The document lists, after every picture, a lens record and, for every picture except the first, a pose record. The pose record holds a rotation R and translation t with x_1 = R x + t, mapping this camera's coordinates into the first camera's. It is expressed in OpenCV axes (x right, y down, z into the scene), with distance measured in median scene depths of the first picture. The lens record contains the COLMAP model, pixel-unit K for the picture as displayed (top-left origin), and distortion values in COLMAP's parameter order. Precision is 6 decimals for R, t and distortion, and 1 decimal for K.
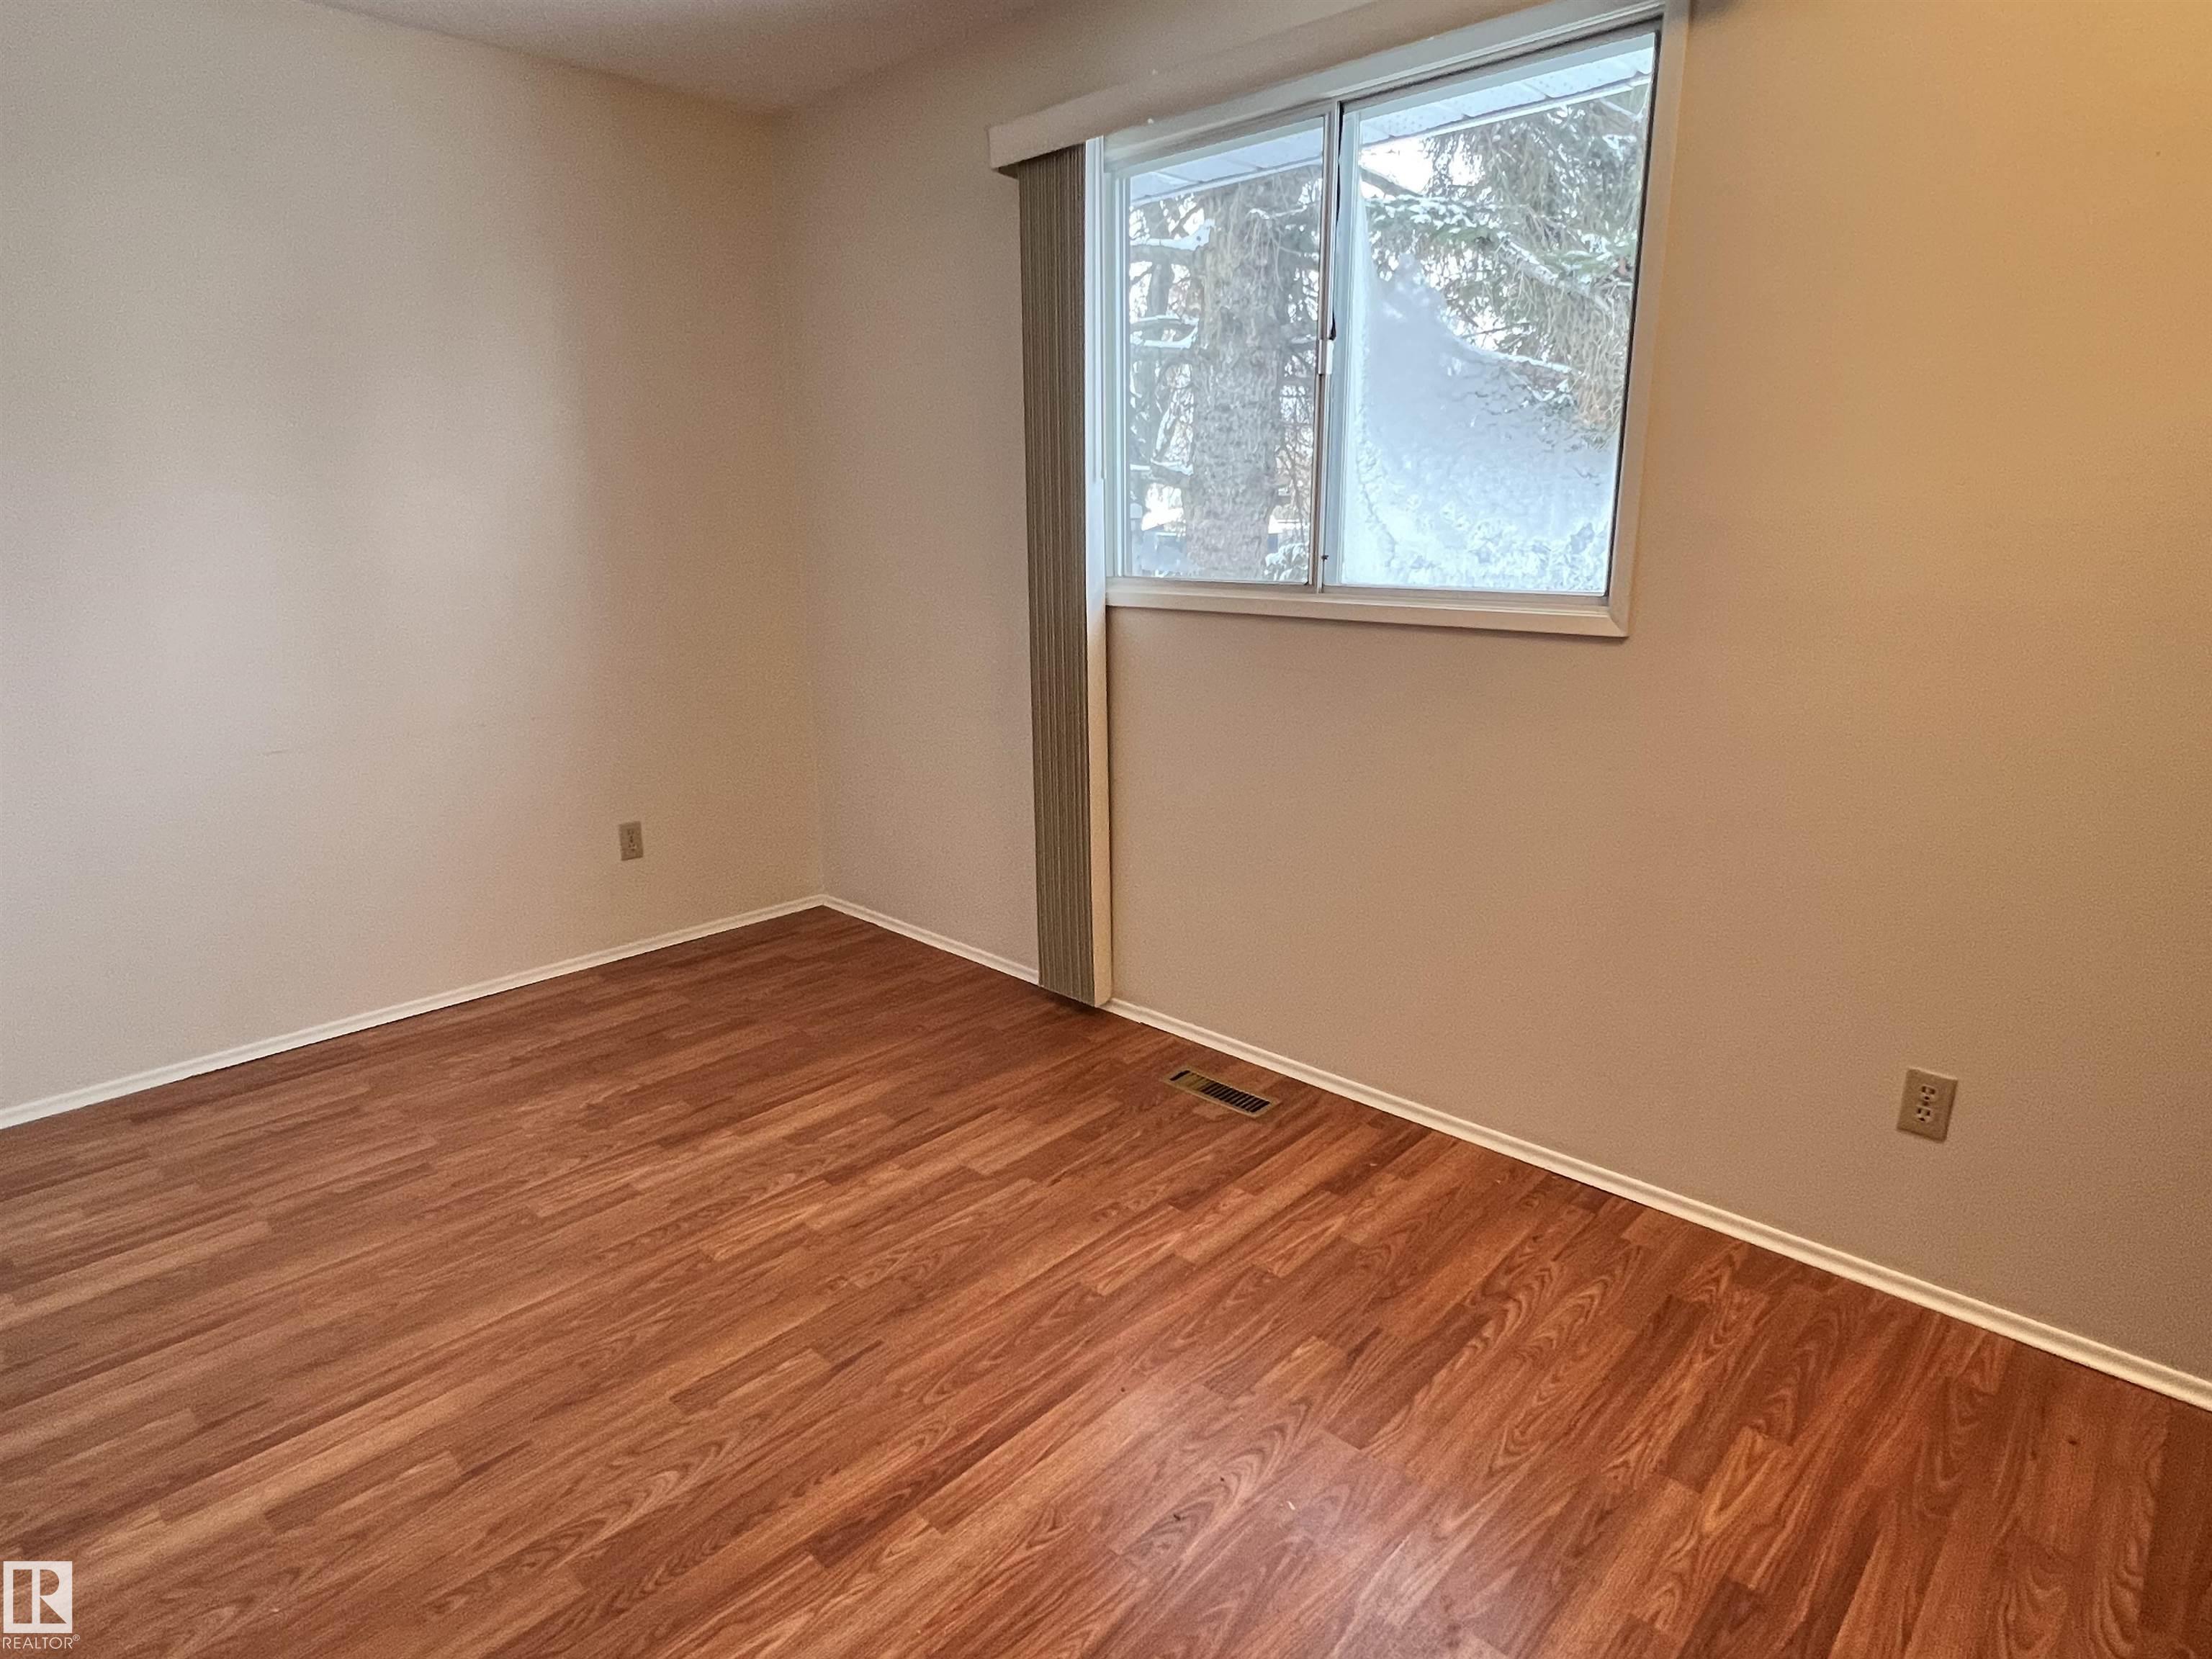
lens RADIAL K [[1217.8, 0, 1094.2], [0, 1217.8, 836.1], [0, 0, 1]] dist [-0.001441, 0.000686]
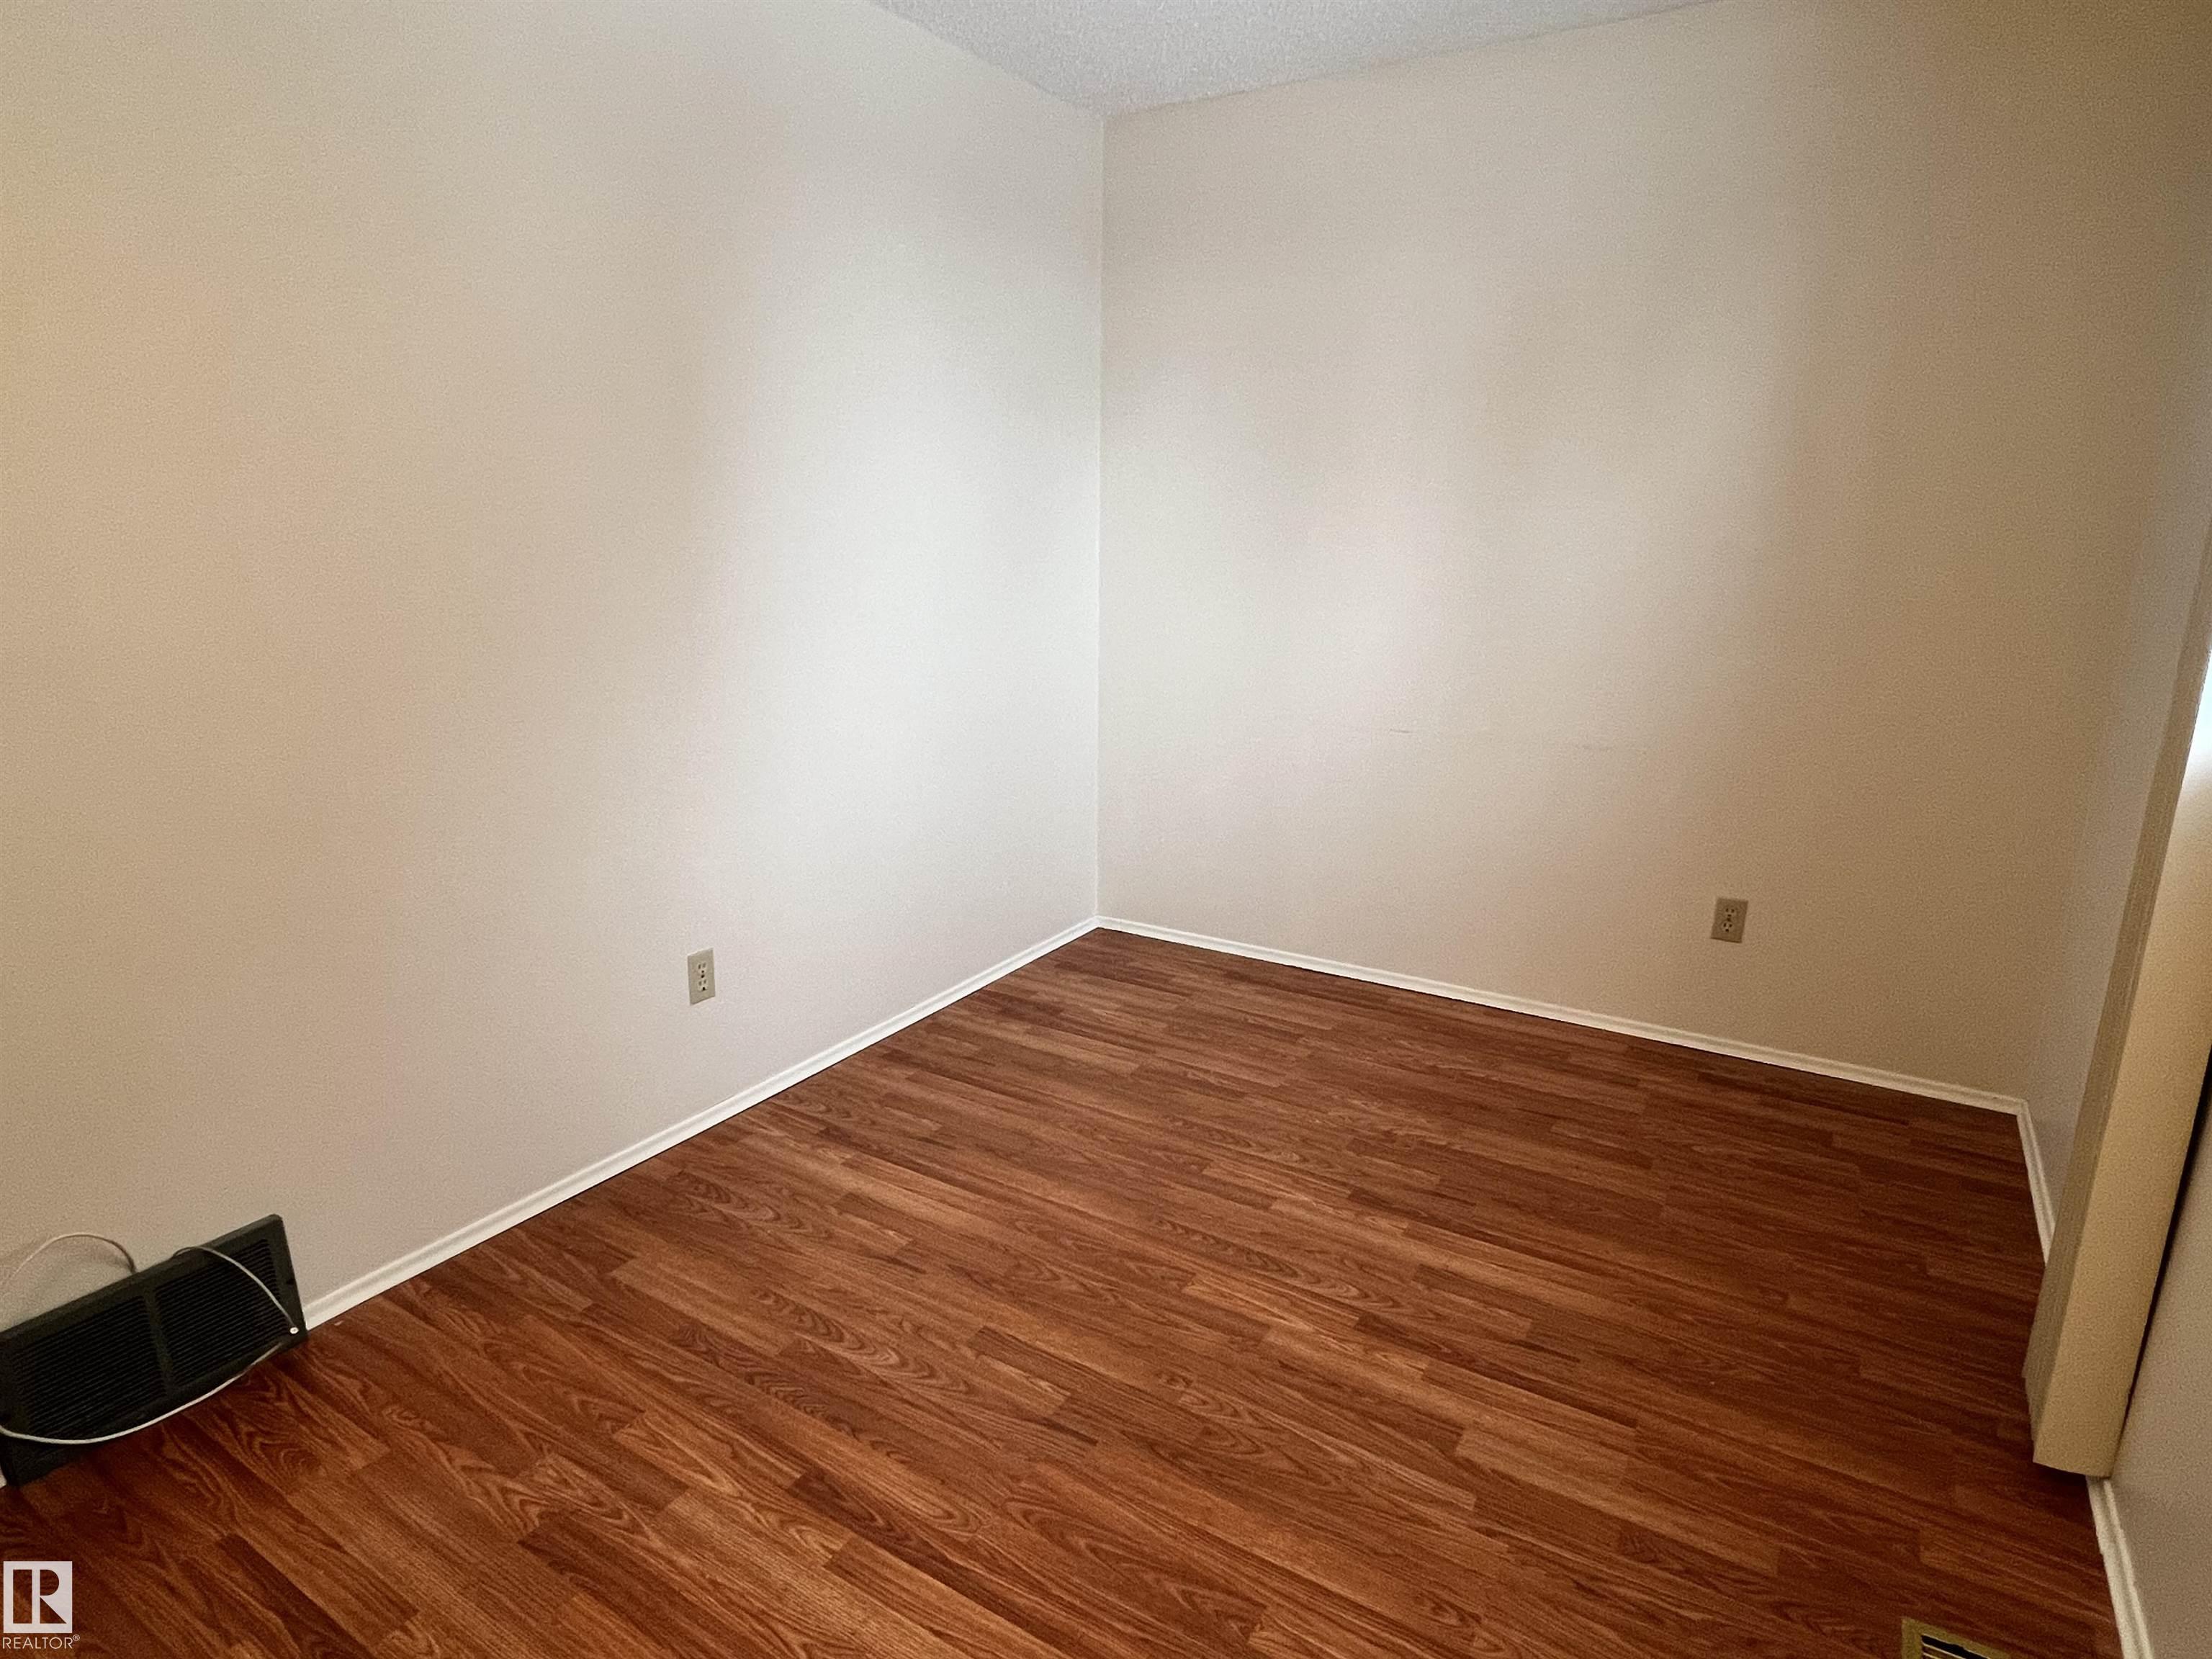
lens RADIAL K [[1217.8, 0, 1094.2], [0, 1217.8, 836.1], [0, 0, 1]] dist [-0.001441, 0.000686]
pose [[0.207869, 0.256690, -0.943875, 0.459972], [-0.258748, 0.945010, 0.200015, -0.158781], [0.943313, 0.202649, 0.262856, 0.540497]]
